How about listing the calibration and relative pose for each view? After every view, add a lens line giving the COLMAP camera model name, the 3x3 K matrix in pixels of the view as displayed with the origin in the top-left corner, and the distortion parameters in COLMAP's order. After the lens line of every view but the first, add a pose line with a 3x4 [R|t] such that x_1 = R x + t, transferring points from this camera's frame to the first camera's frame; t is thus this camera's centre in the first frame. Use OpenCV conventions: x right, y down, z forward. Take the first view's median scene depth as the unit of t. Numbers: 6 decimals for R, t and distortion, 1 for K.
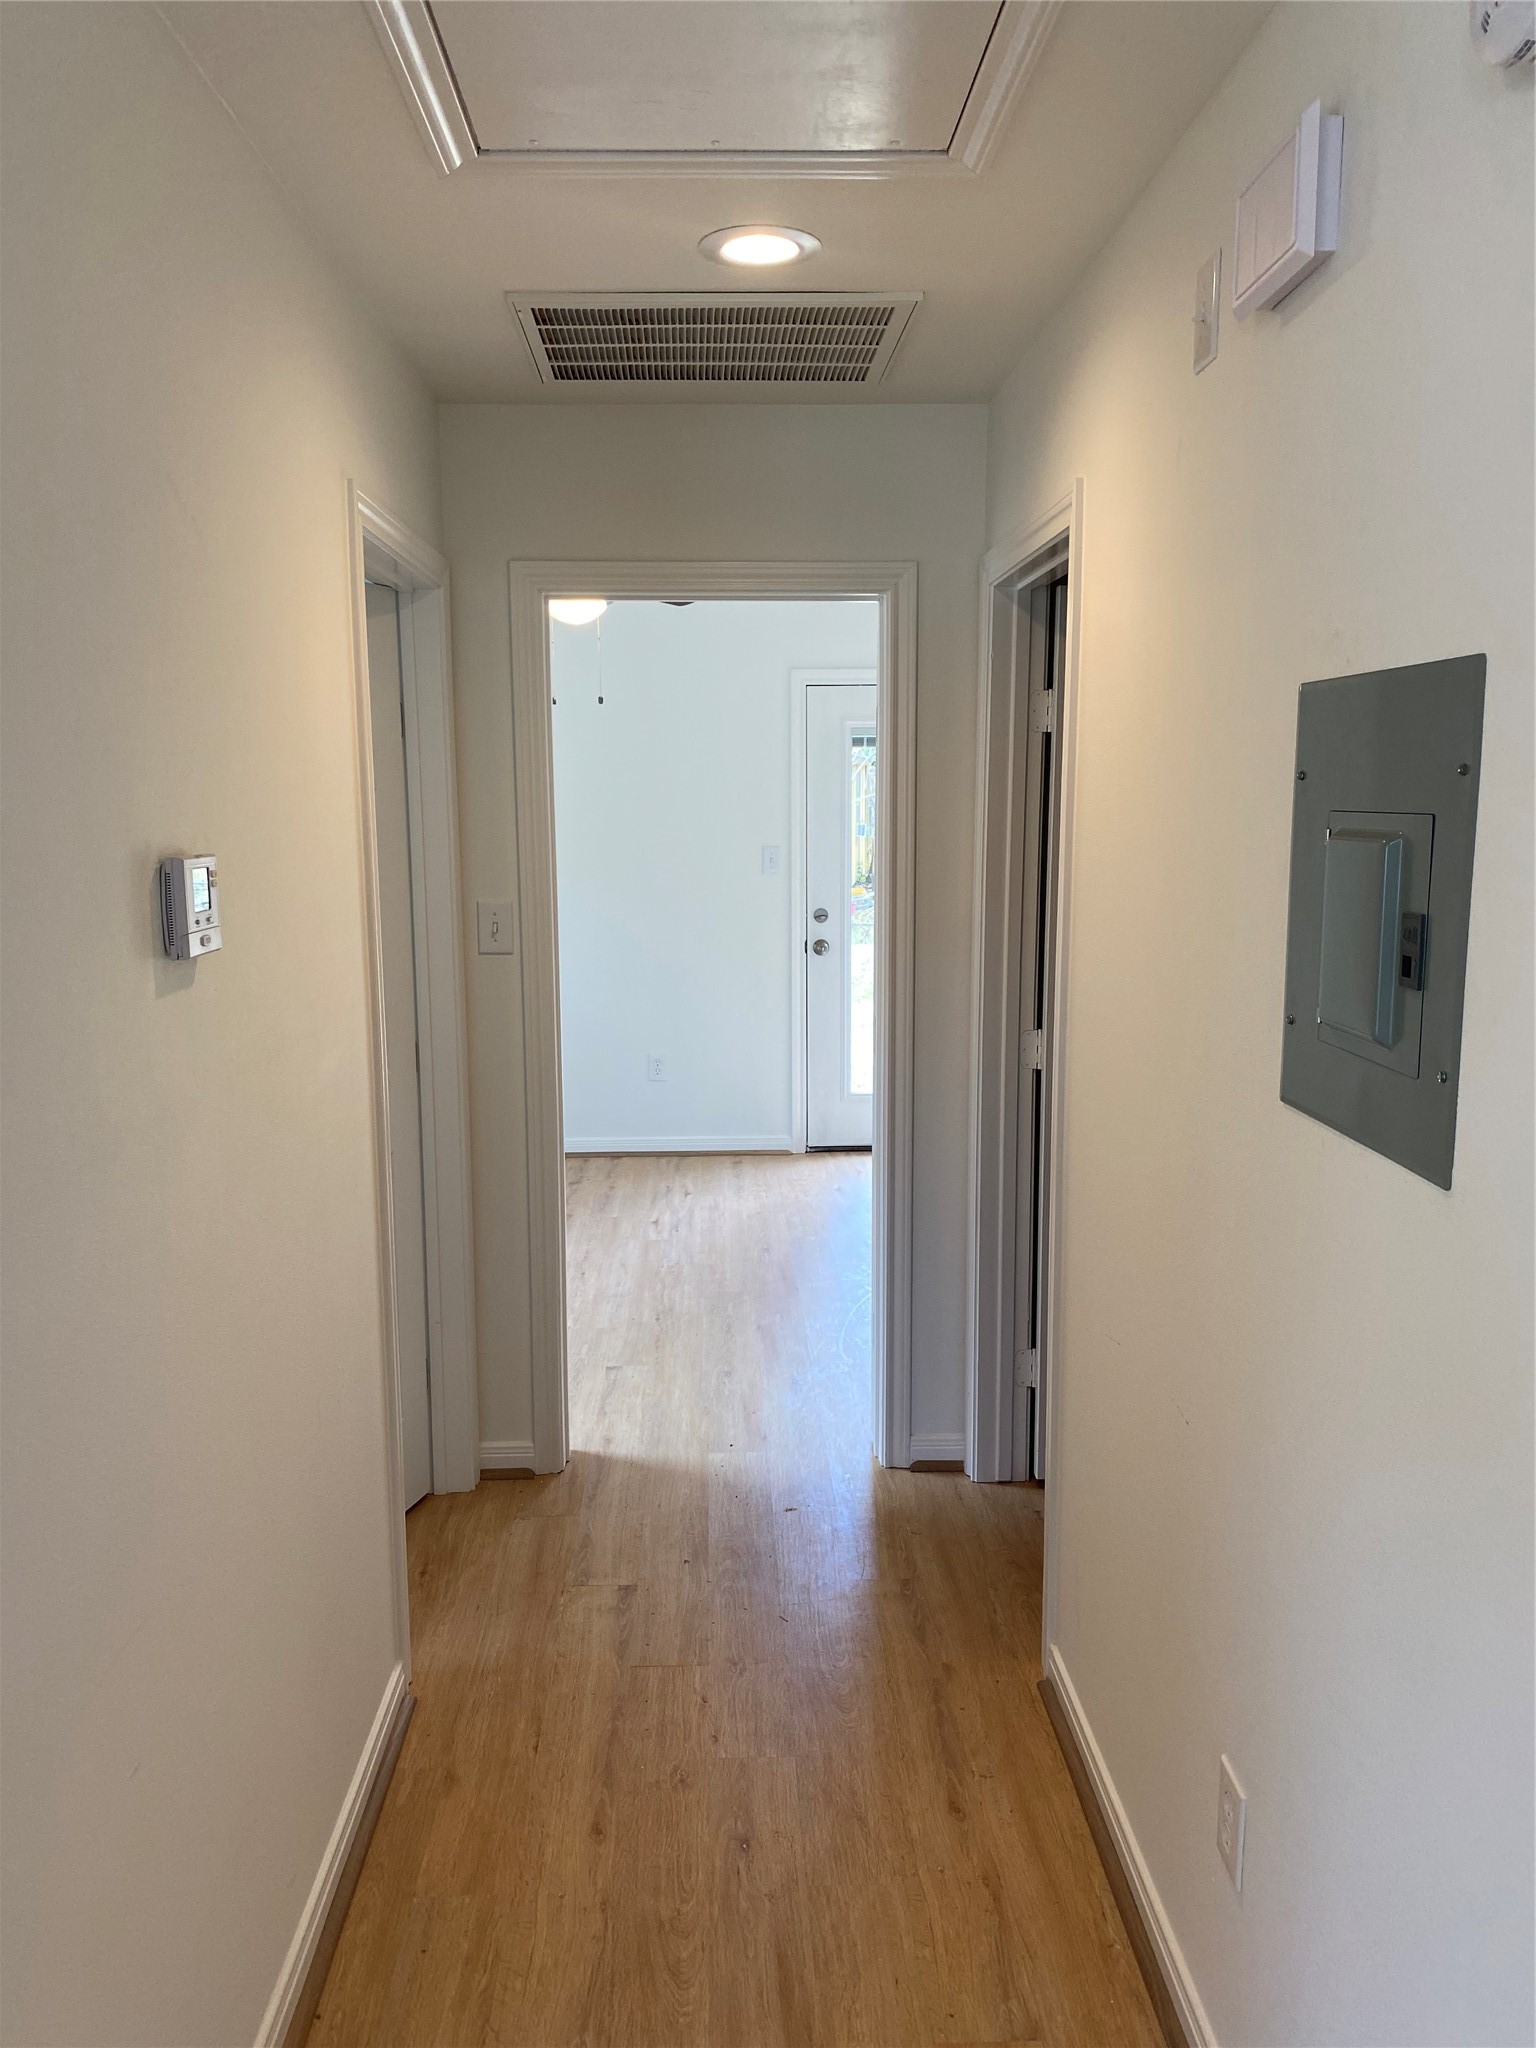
lens RADIAL K [[1555.1, 0, 772.6], [0, 1555.1, 1023.5], [0, 0, 1]] dist [0.026450, -0.015891]
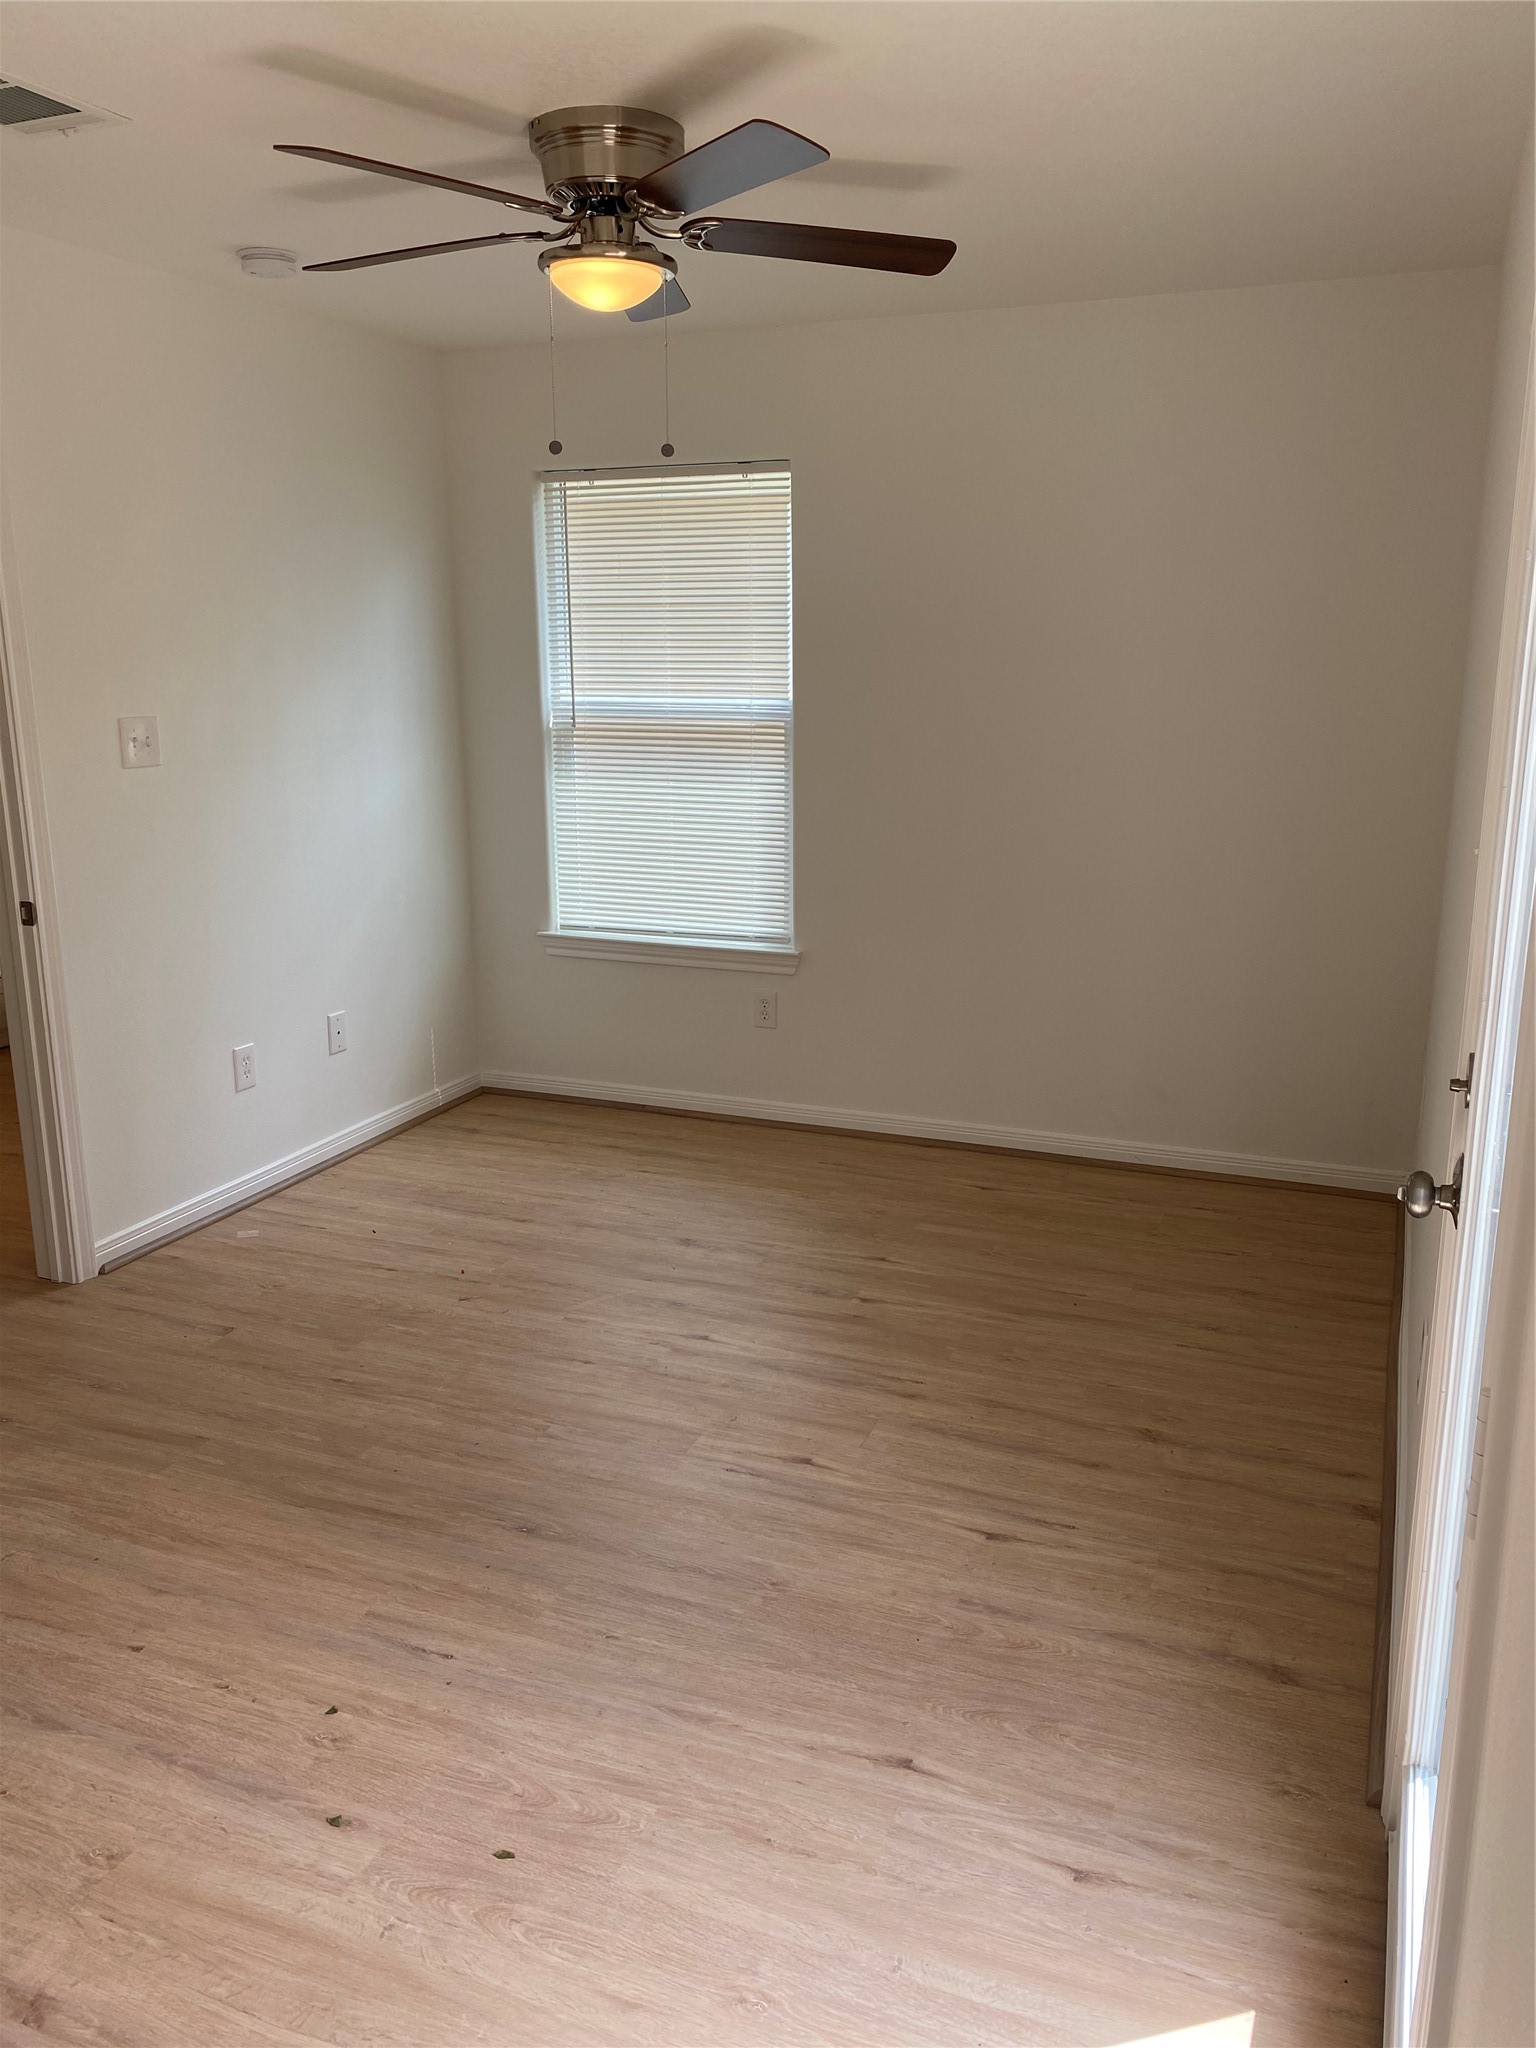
lens RADIAL K [[1555.1, 0, 806.7], [0, 1555.1, 1010.0], [0, 0, 1]] dist [0.026450, -0.015891]
pose [[-0.399600, 0.214374, -0.891271, 0.321259], [-0.140369, 0.946495, 0.290592, -0.149513], [0.905879, 0.241228, -0.348128, 1.042347]]
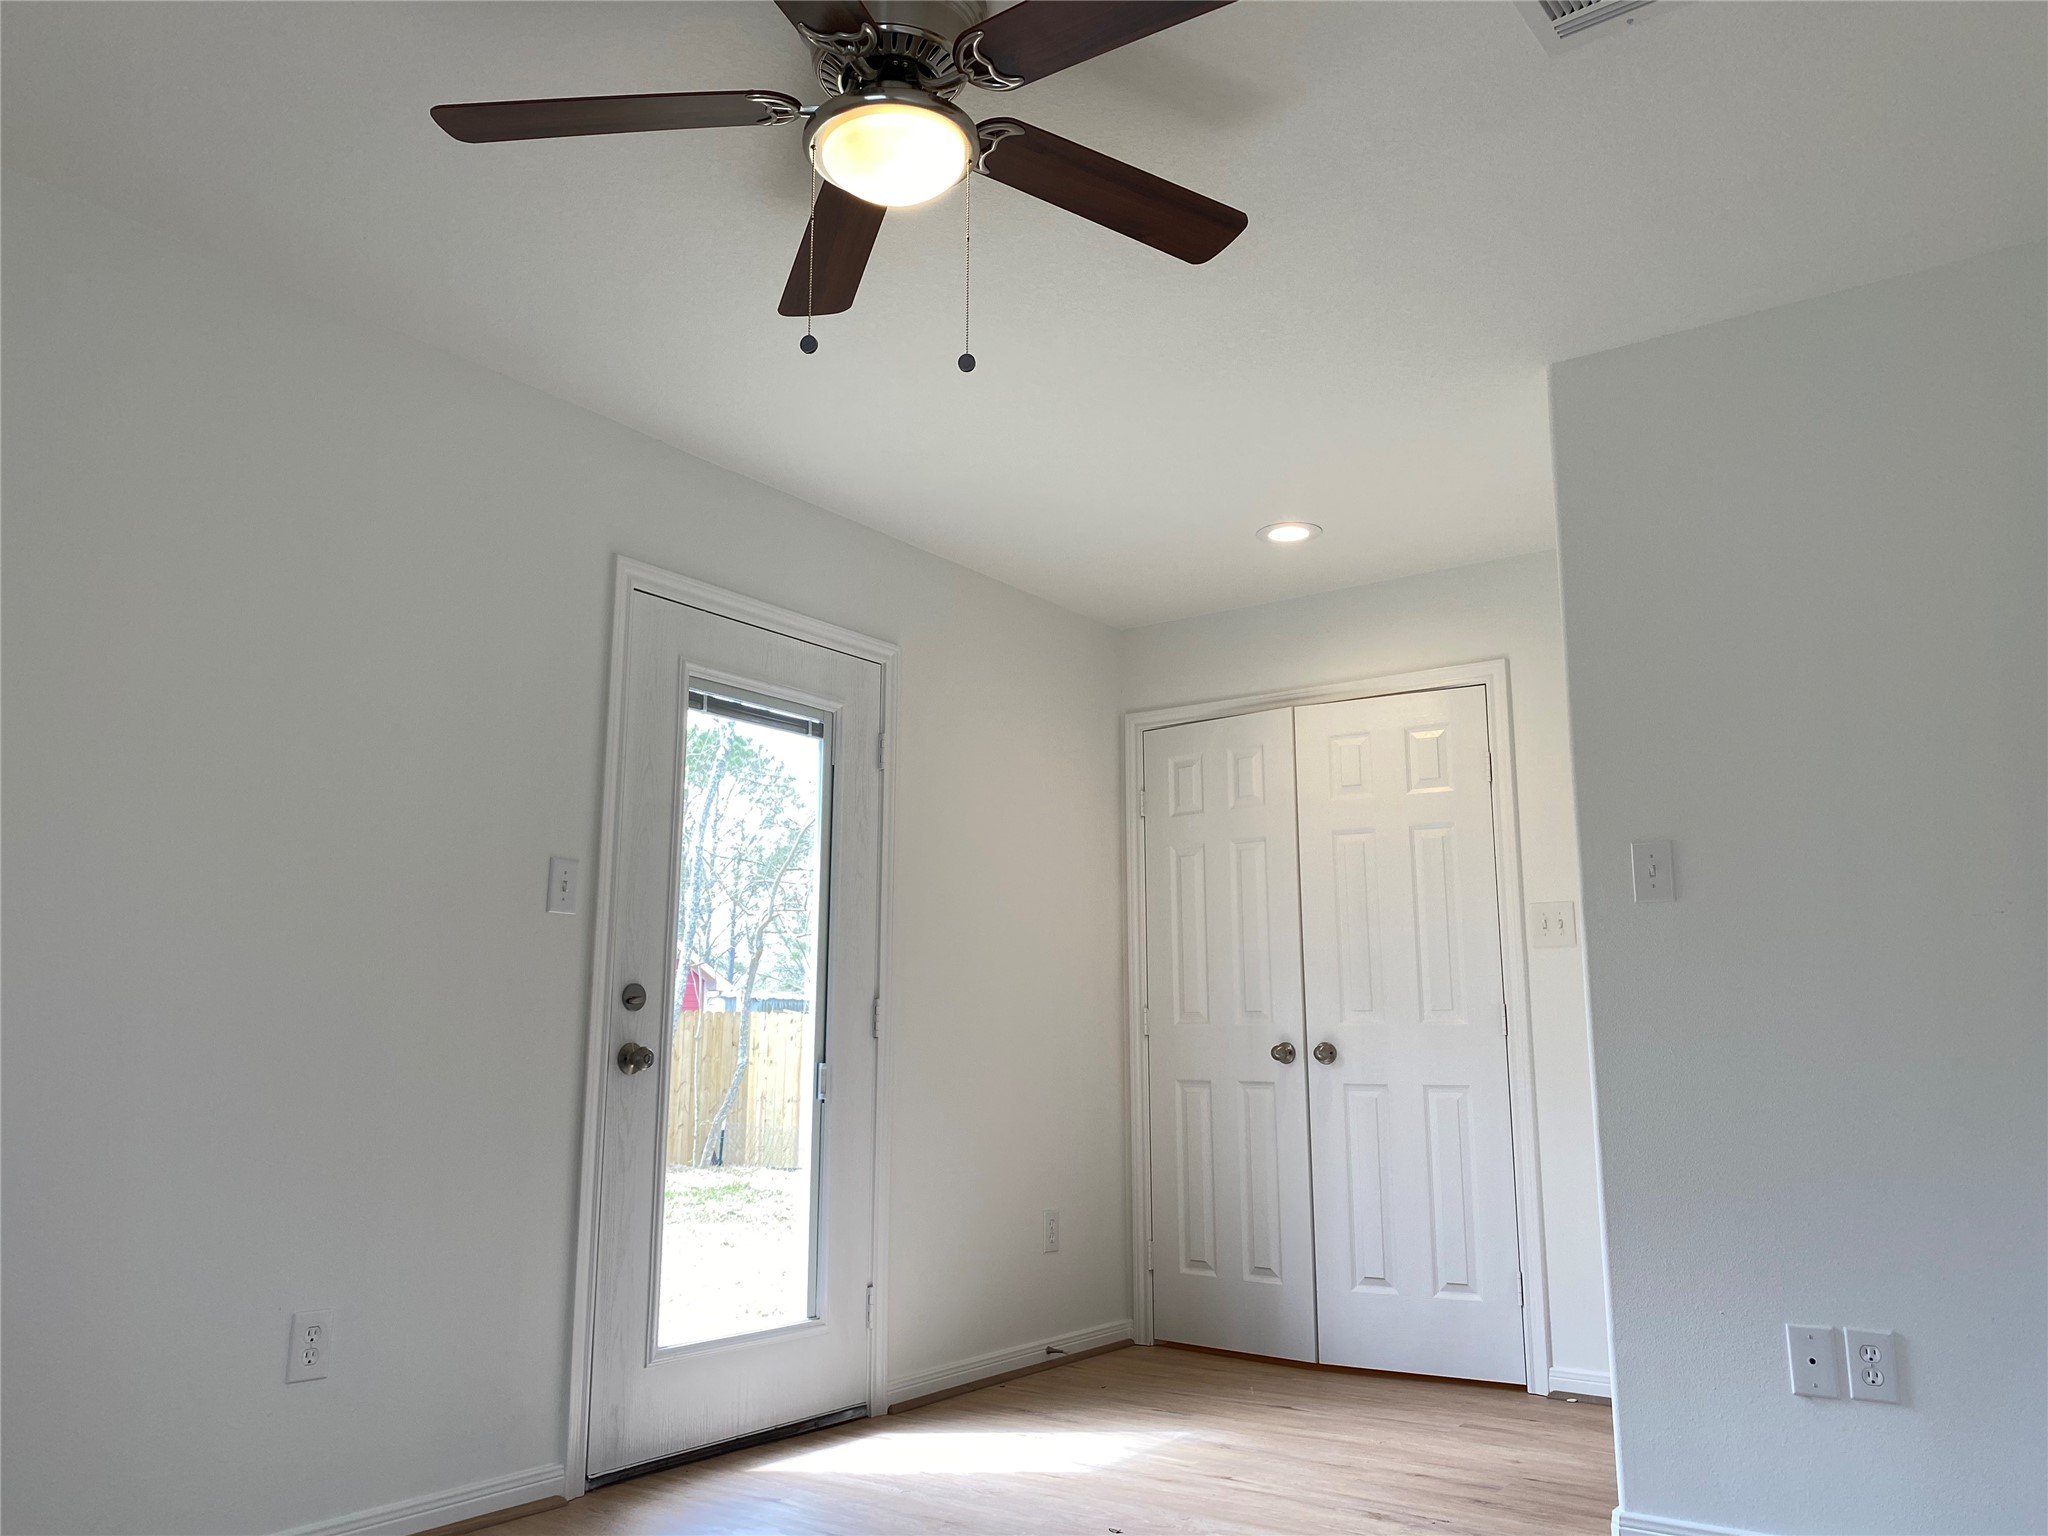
lens RADIAL K [[1555.1, 0, 1018.9], [0, 1555.1, 757.9], [0, 0, 1]] dist [0.026450, -0.015891]
pose [[0.619259, 0.152331, 0.770268, -0.331110], [0.116524, 0.952308, -0.282012, 0.019960], [-0.776492, 0.264393, 0.571975, 0.597766]]
